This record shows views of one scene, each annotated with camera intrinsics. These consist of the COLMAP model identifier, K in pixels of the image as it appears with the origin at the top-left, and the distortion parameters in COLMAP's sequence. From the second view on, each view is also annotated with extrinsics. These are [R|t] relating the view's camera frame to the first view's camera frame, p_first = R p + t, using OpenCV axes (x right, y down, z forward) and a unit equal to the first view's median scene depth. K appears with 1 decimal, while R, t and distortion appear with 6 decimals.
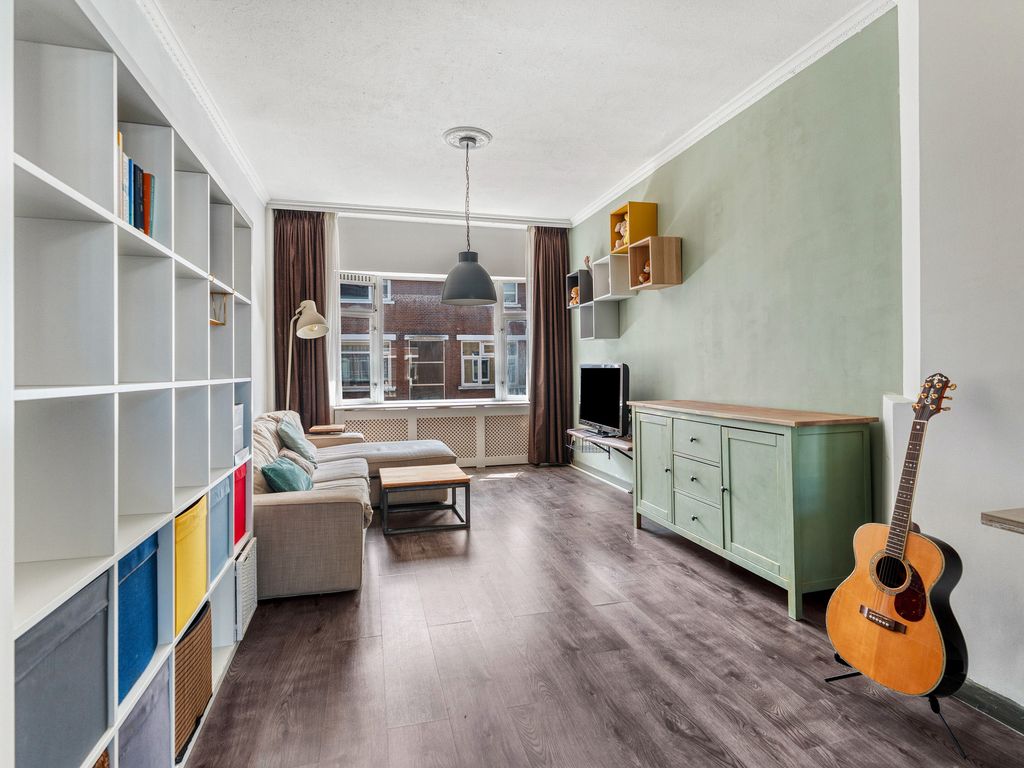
lens RADIAL K [[540.9, 0, 522.4], [0, 540.9, 381.3], [0, 0, 1]] dist [-0.003894, -0.000260]
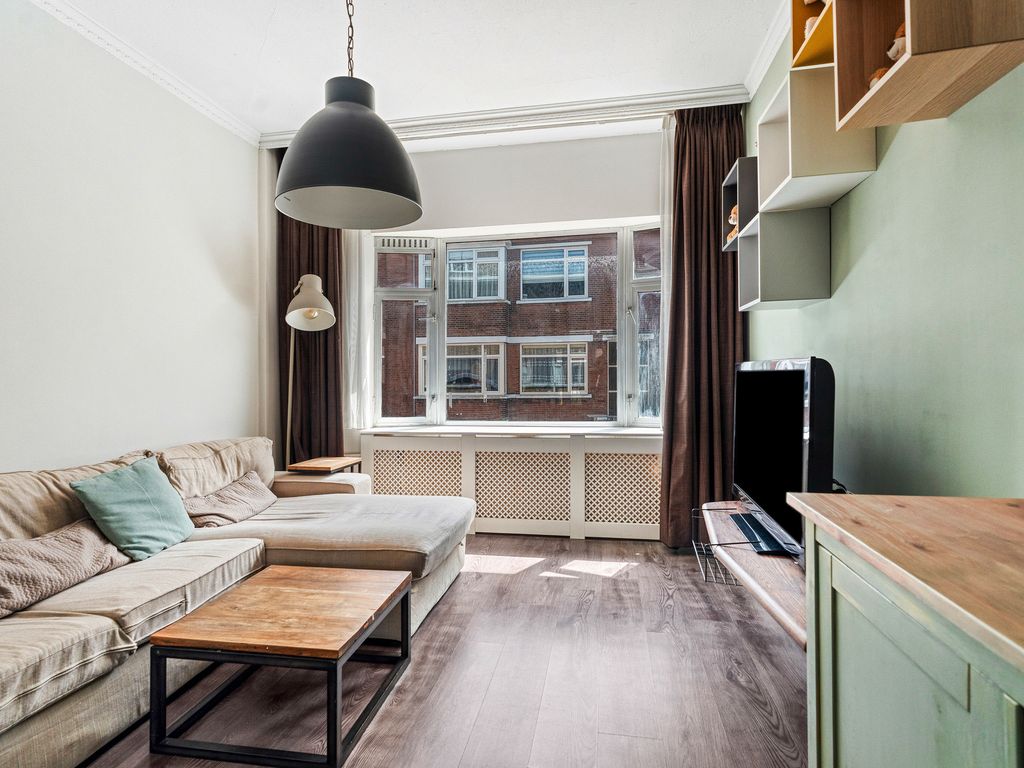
lens RADIAL K [[541.9, 0, 505.4], [0, 541.9, 383.6], [0, 0, 1]] dist [0.000076, 0.000752]
pose [[0.895871, 0.005611, -0.444280, 0.134632], [-0.007155, 0.999973, -0.001800, -0.012063], [0.444257, 0.004791, 0.895886, 0.495255]]
